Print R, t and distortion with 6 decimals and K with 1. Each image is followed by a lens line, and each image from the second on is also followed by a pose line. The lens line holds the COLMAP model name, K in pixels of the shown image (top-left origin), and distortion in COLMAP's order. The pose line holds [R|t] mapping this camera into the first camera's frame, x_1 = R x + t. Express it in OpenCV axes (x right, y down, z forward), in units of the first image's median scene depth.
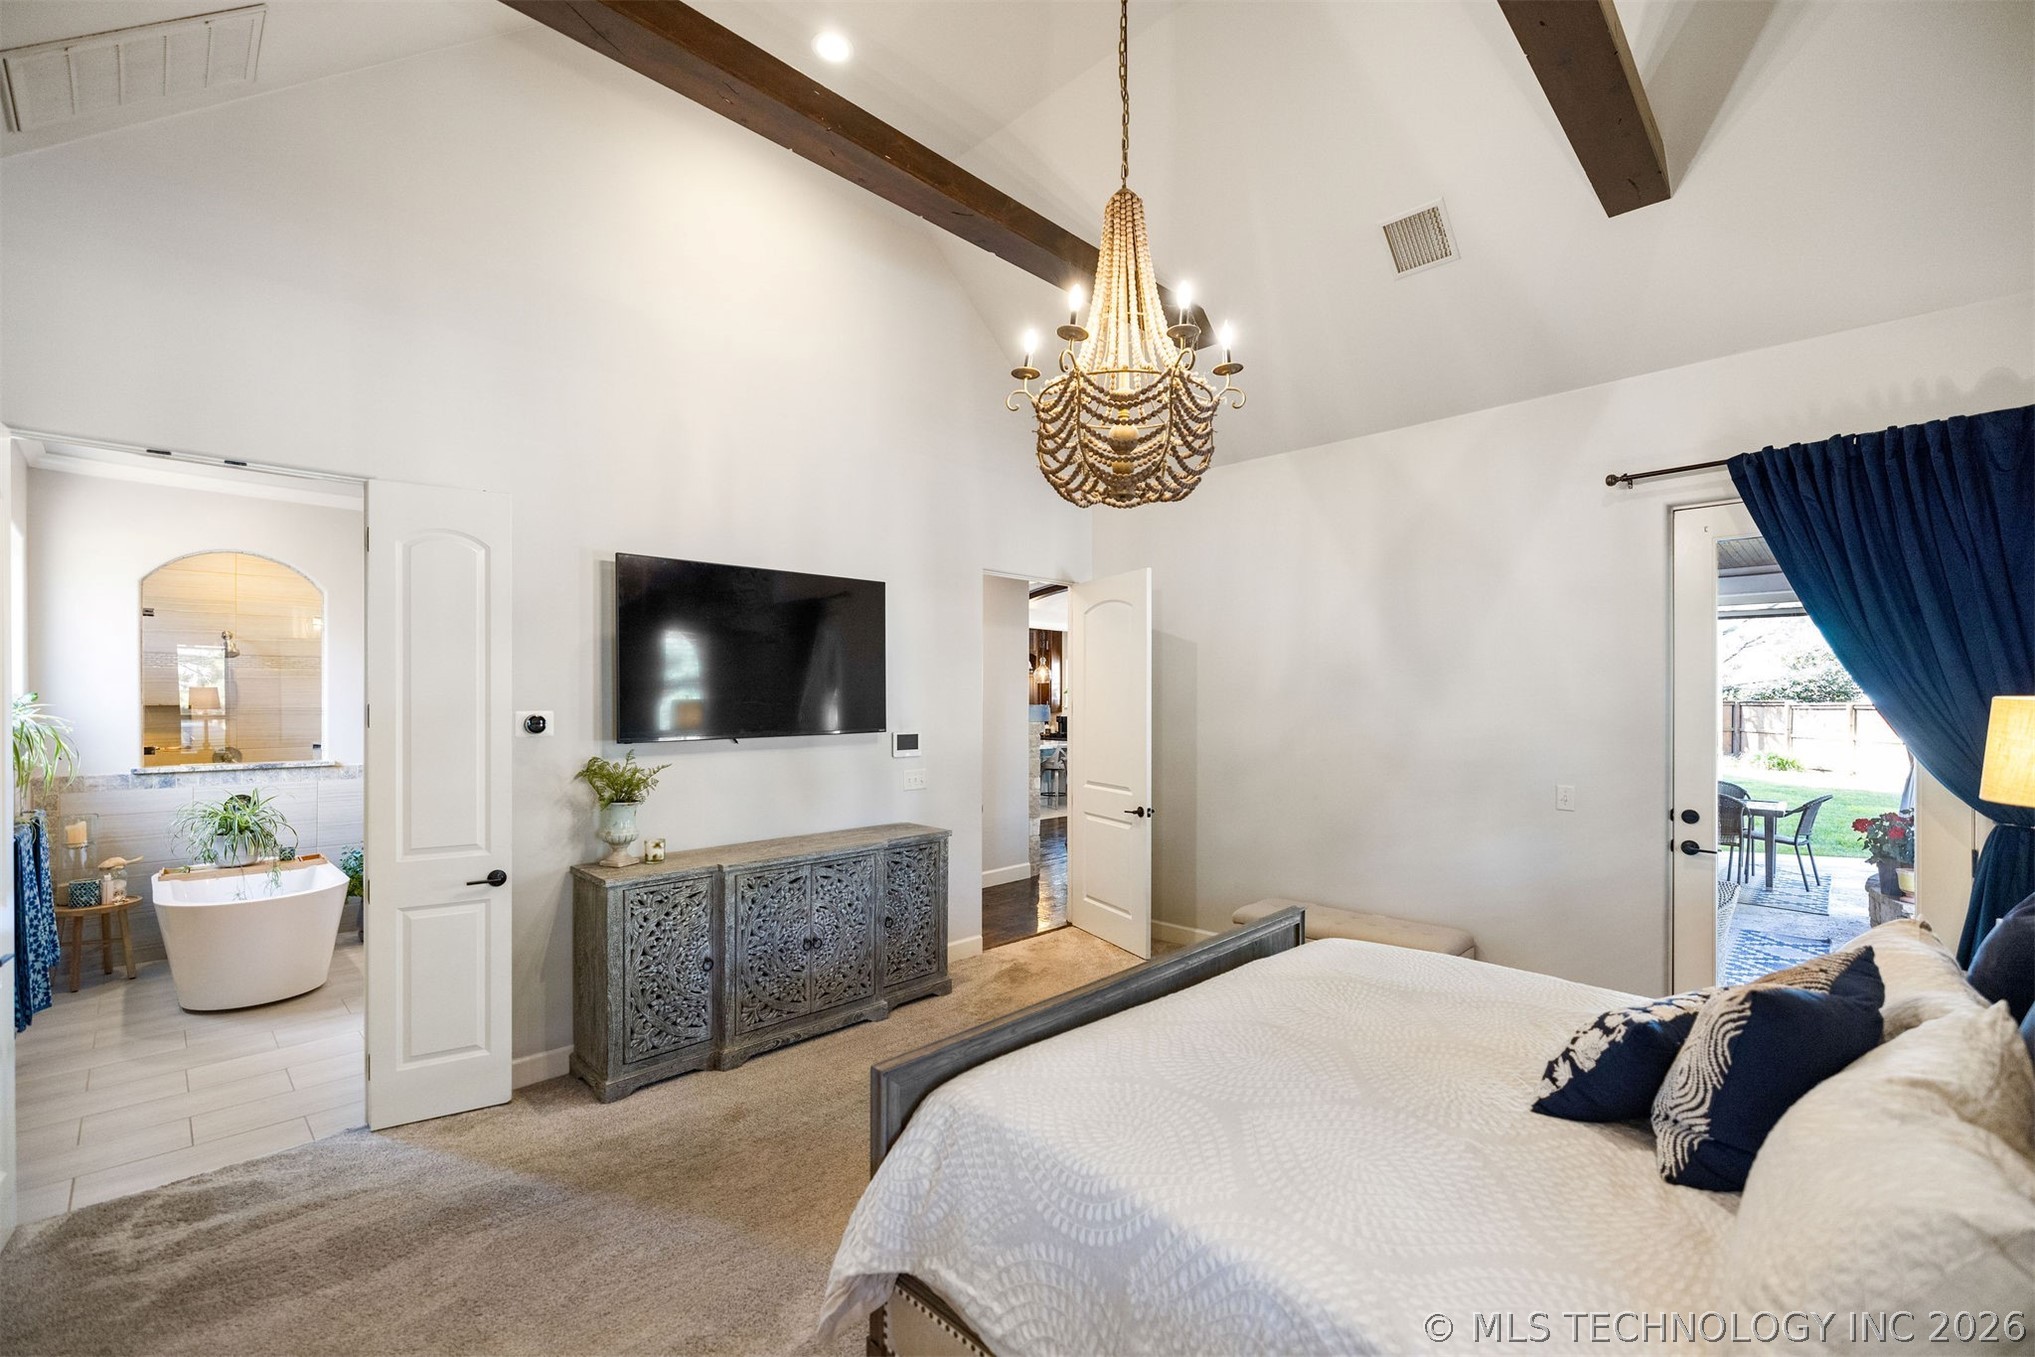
lens RADIAL K [[859.6, 0, 1009.4], [0, 859.6, 705.5], [0, 0, 1]] dist [0.000742, 0.000502]
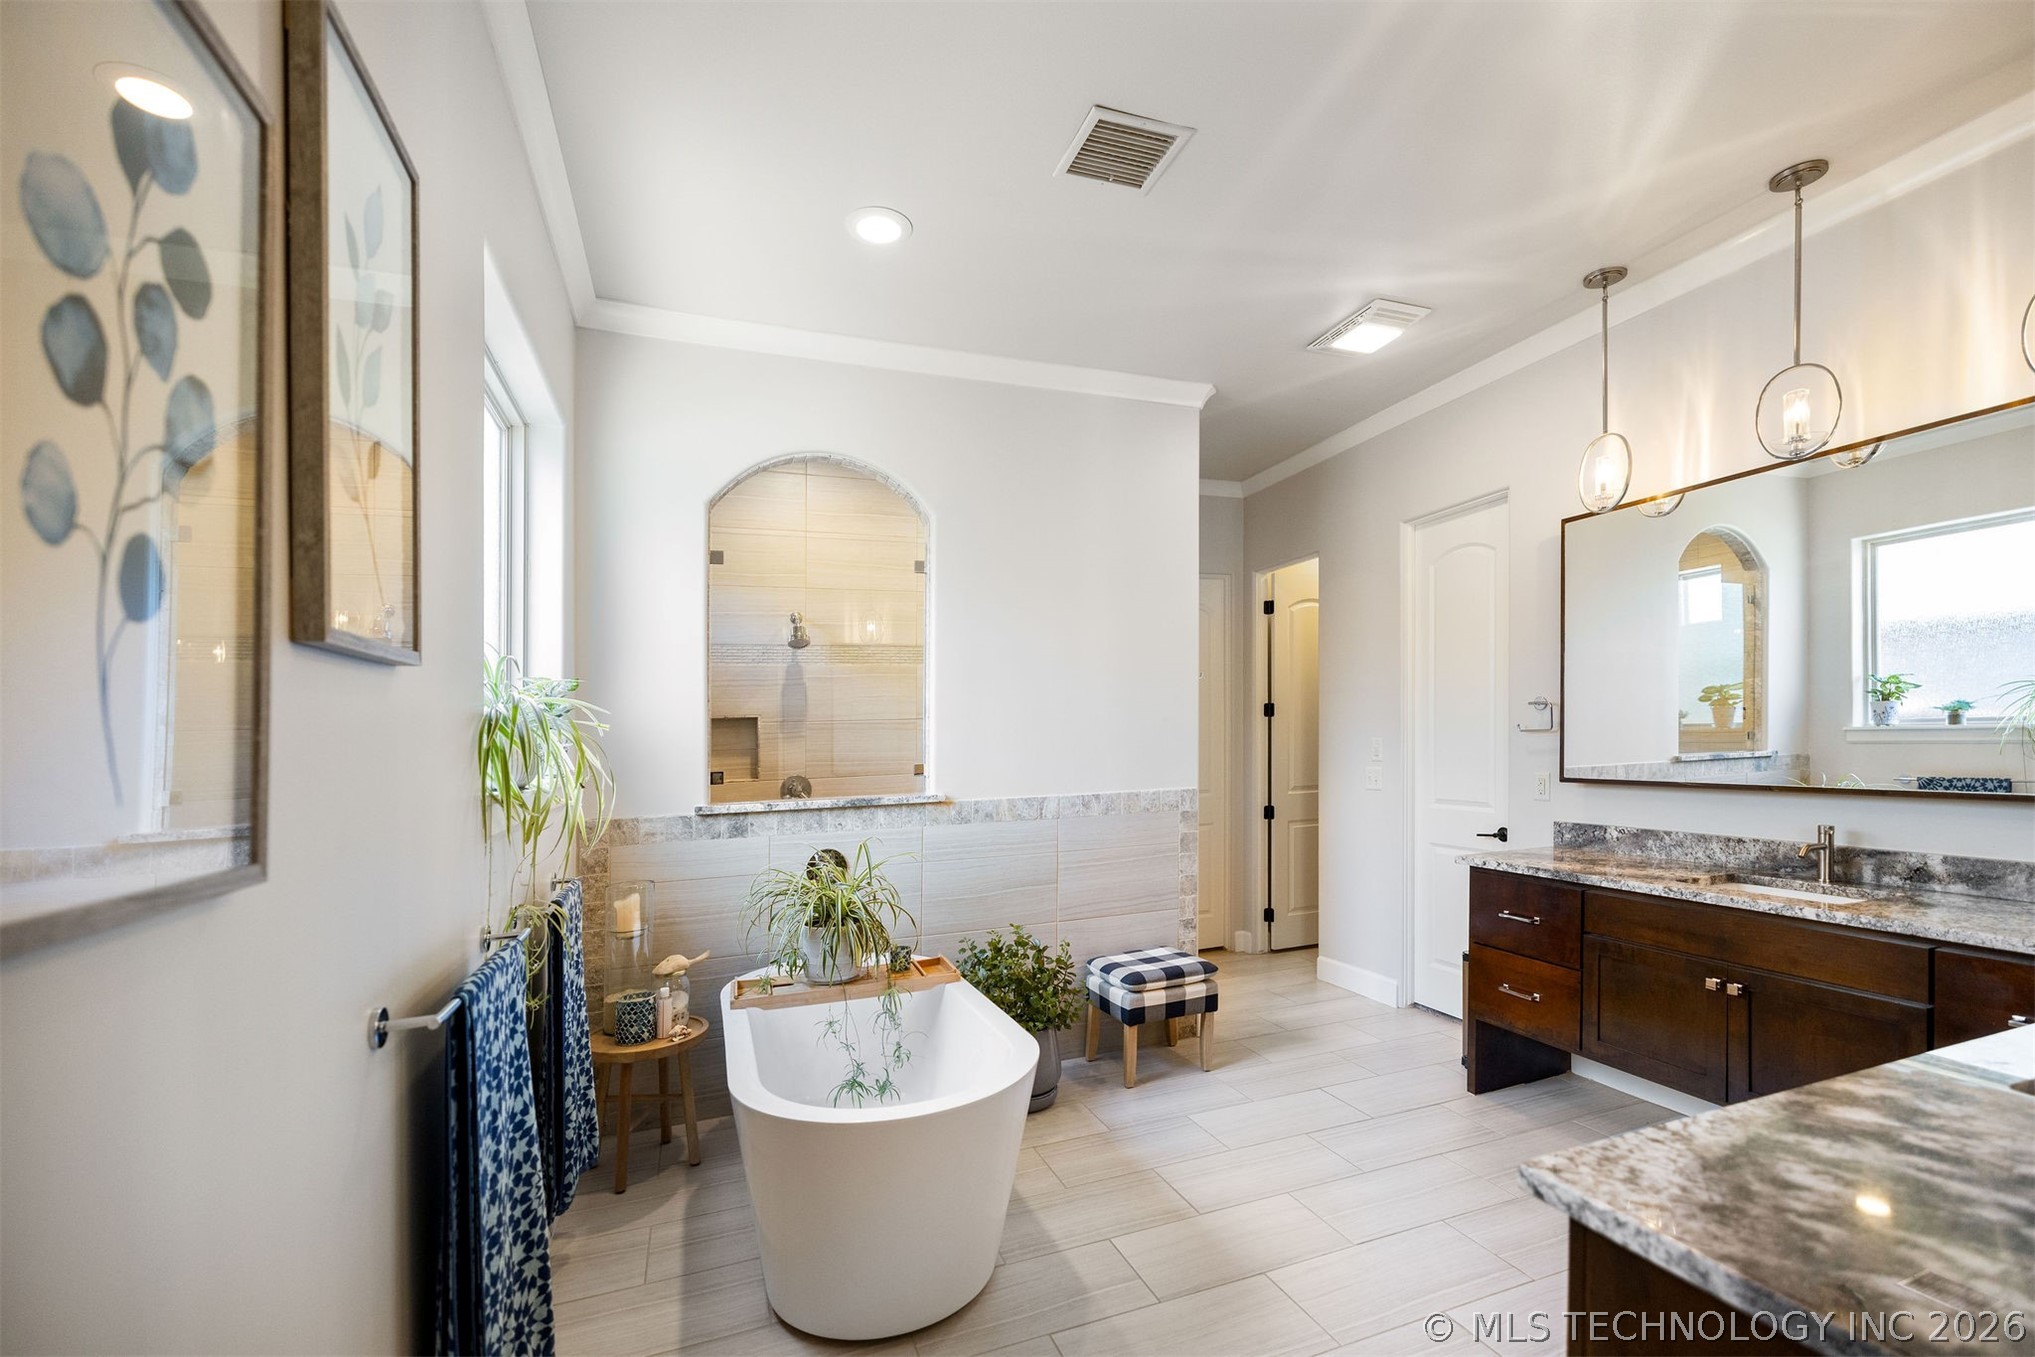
lens RADIAL K [[859.6, 0, 1018.4], [0, 859.6, 672.1], [0, 0, 1]] dist [0.000742, 0.000502]
pose [[0.904818, -0.065472, -0.420735, -0.538550], [0.029720, 0.995409, -0.090984, 0.040091], [0.424760, 0.069820, 0.902610, 0.528710]]
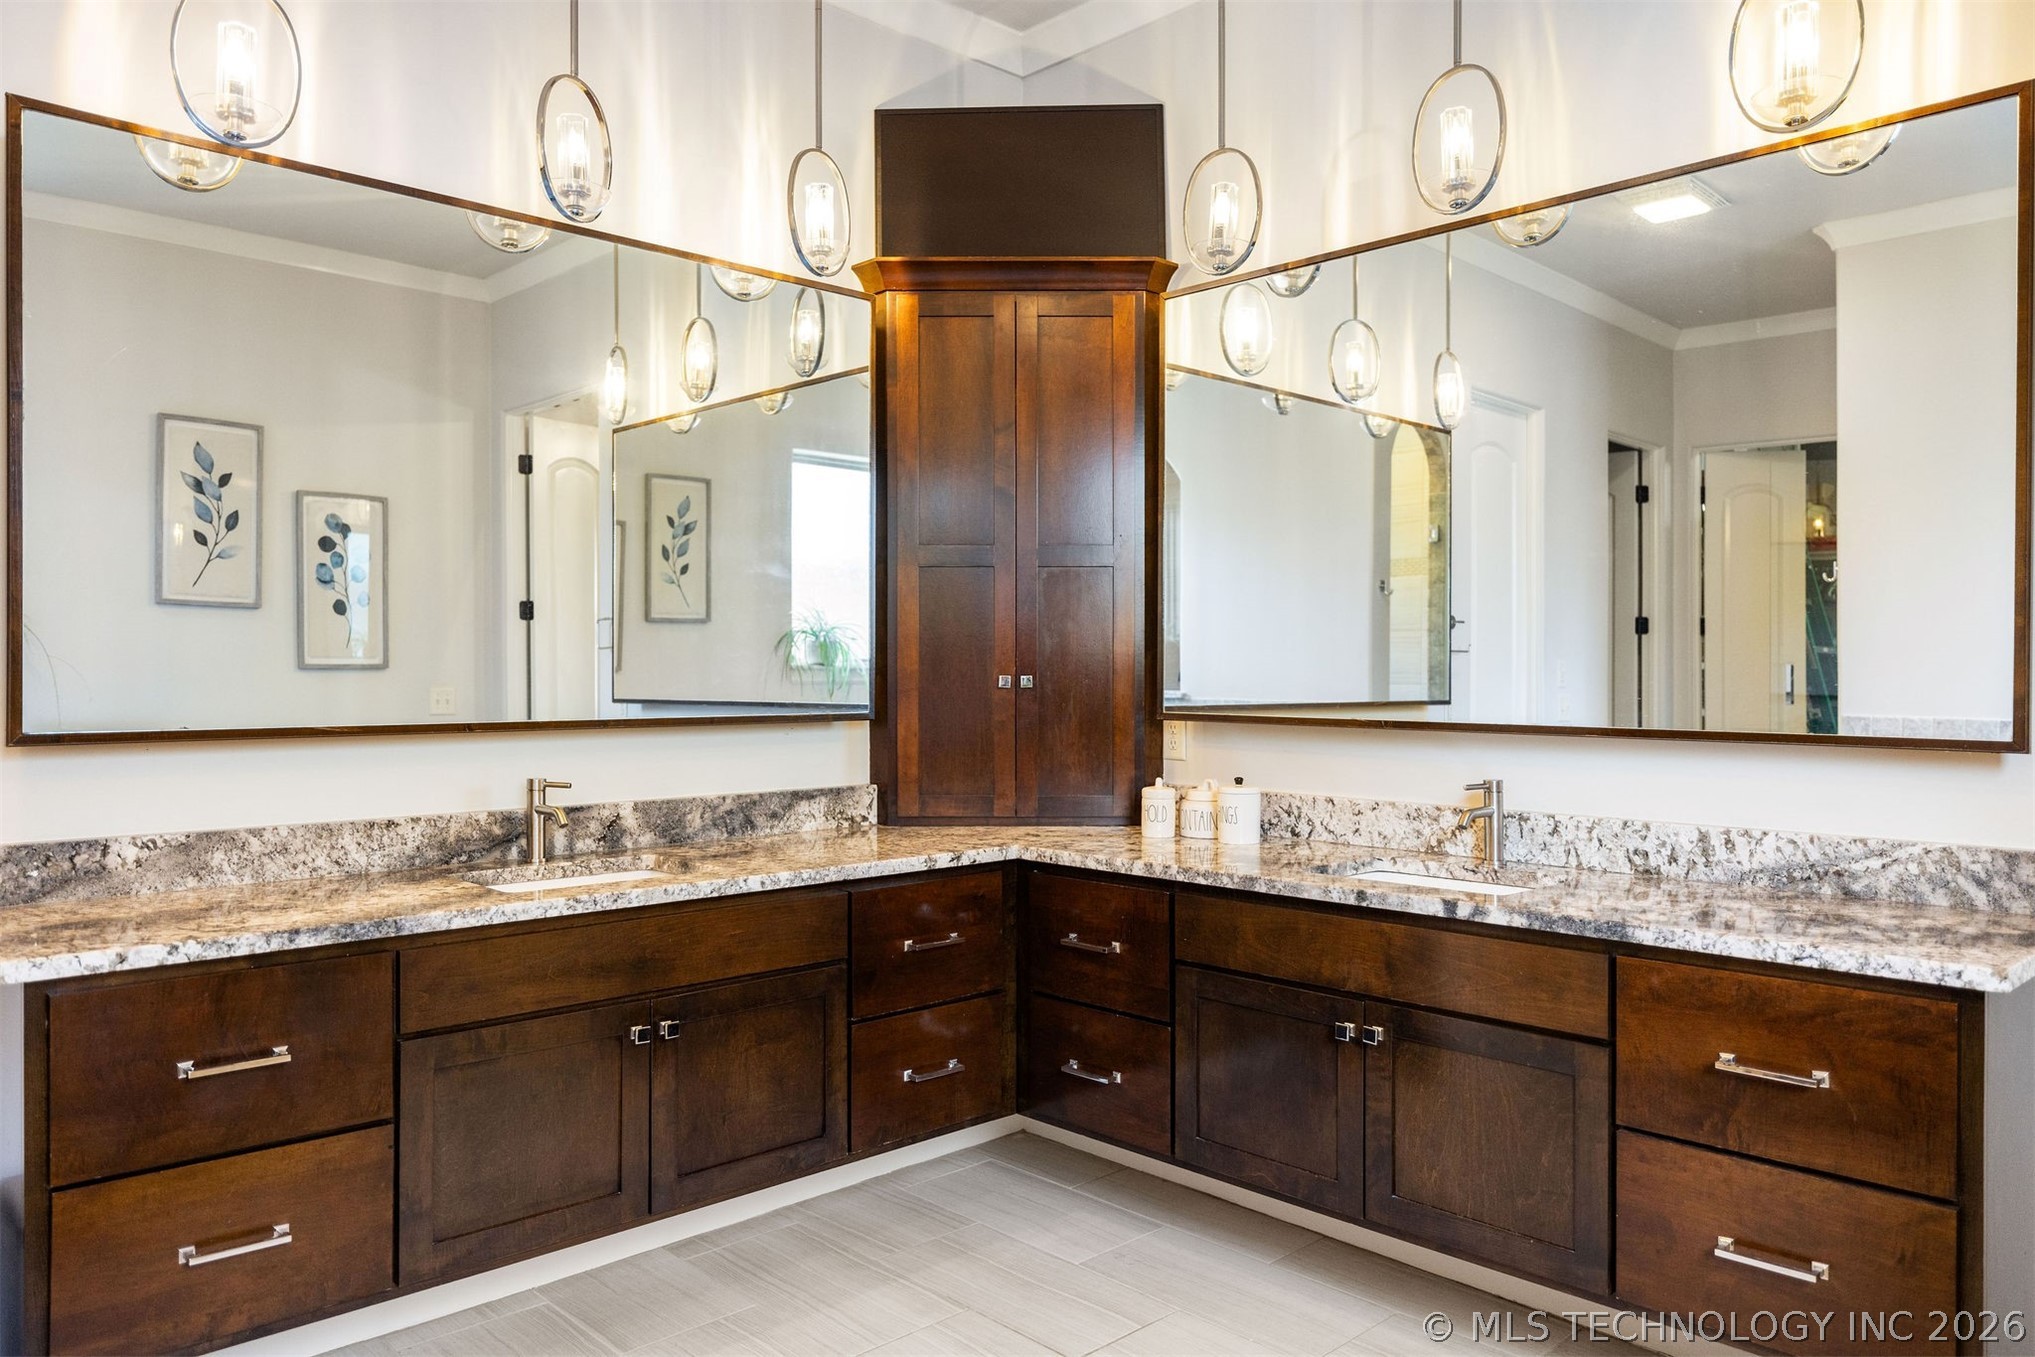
lens RADIAL K [[1427.9, 0, 1015.3], [0, 1427.9, 671.0], [0, 0, 1]] dist [0.003084, 0.002299]
pose [[0.017258, -0.007788, 0.999821, -1.164268], [0.011629, 0.999904, 0.007588, 0.064497], [-0.999783, 0.011496, 0.017347, 1.370284]]
